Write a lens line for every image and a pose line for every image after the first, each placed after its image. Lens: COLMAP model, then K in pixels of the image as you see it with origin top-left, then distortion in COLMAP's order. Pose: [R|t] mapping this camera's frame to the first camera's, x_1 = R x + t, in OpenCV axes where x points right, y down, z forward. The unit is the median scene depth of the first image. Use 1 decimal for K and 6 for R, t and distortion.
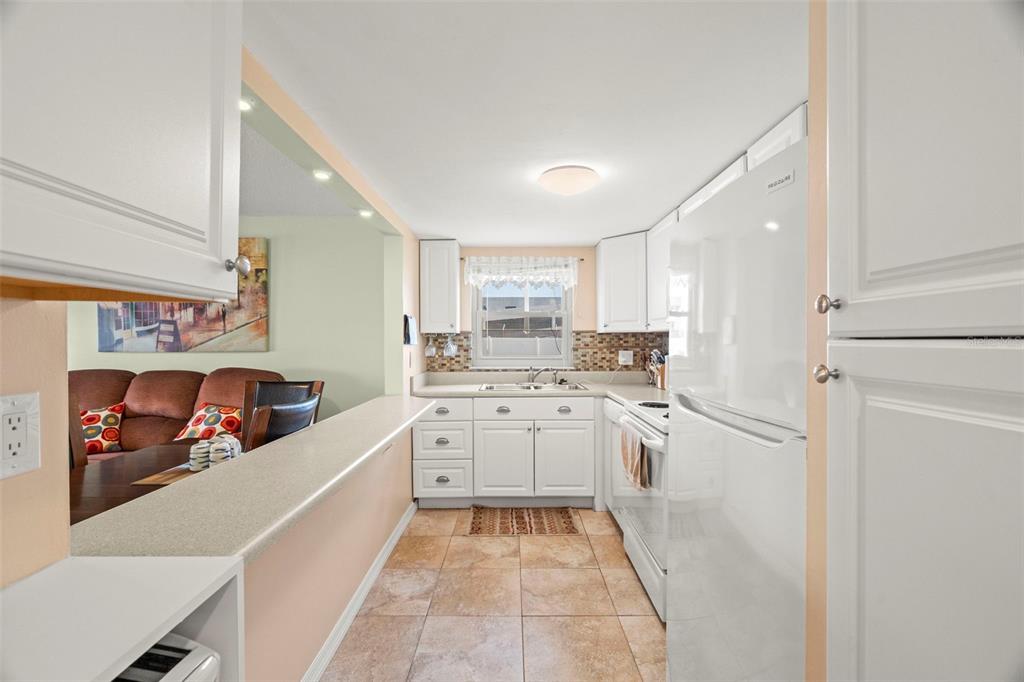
lens RADIAL K [[462.8, 0, 510.3], [0, 462.8, 343.4], [0, 0, 1]] dist [-0.005909, 0.002417]
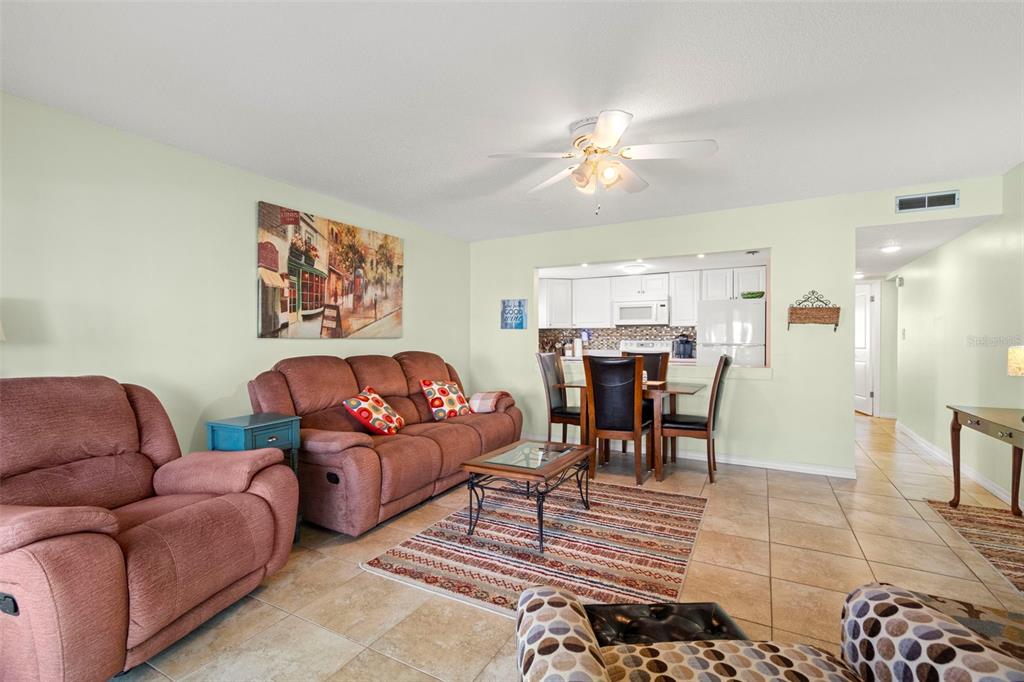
lens RADIAL K [[462.8, 0, 508.8], [0, 462.8, 344.4], [0, 0, 1]] dist [-0.005909, 0.002417]
pose [[0.484037, -0.007505, 0.875015, -1.416883], [0.006955, 0.999965, 0.004730, 0.030013], [-0.875020, 0.003796, 0.484072, 0.211723]]
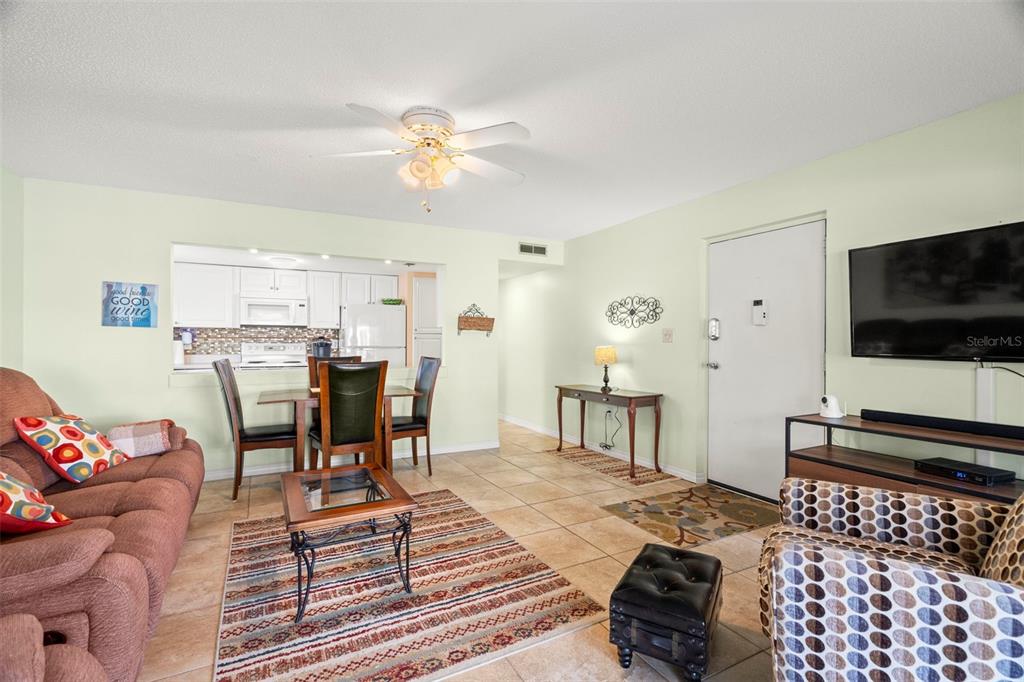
lens RADIAL K [[462.8, 0, 509.2], [0, 462.8, 342.9], [0, 0, 1]] dist [-0.005909, 0.002417]
pose [[-0.468827, -0.001894, 0.883288, -1.377411], [0.006293, 0.999965, 0.005484, 0.022950], [-0.883268, 0.008129, -0.468798, 0.624666]]
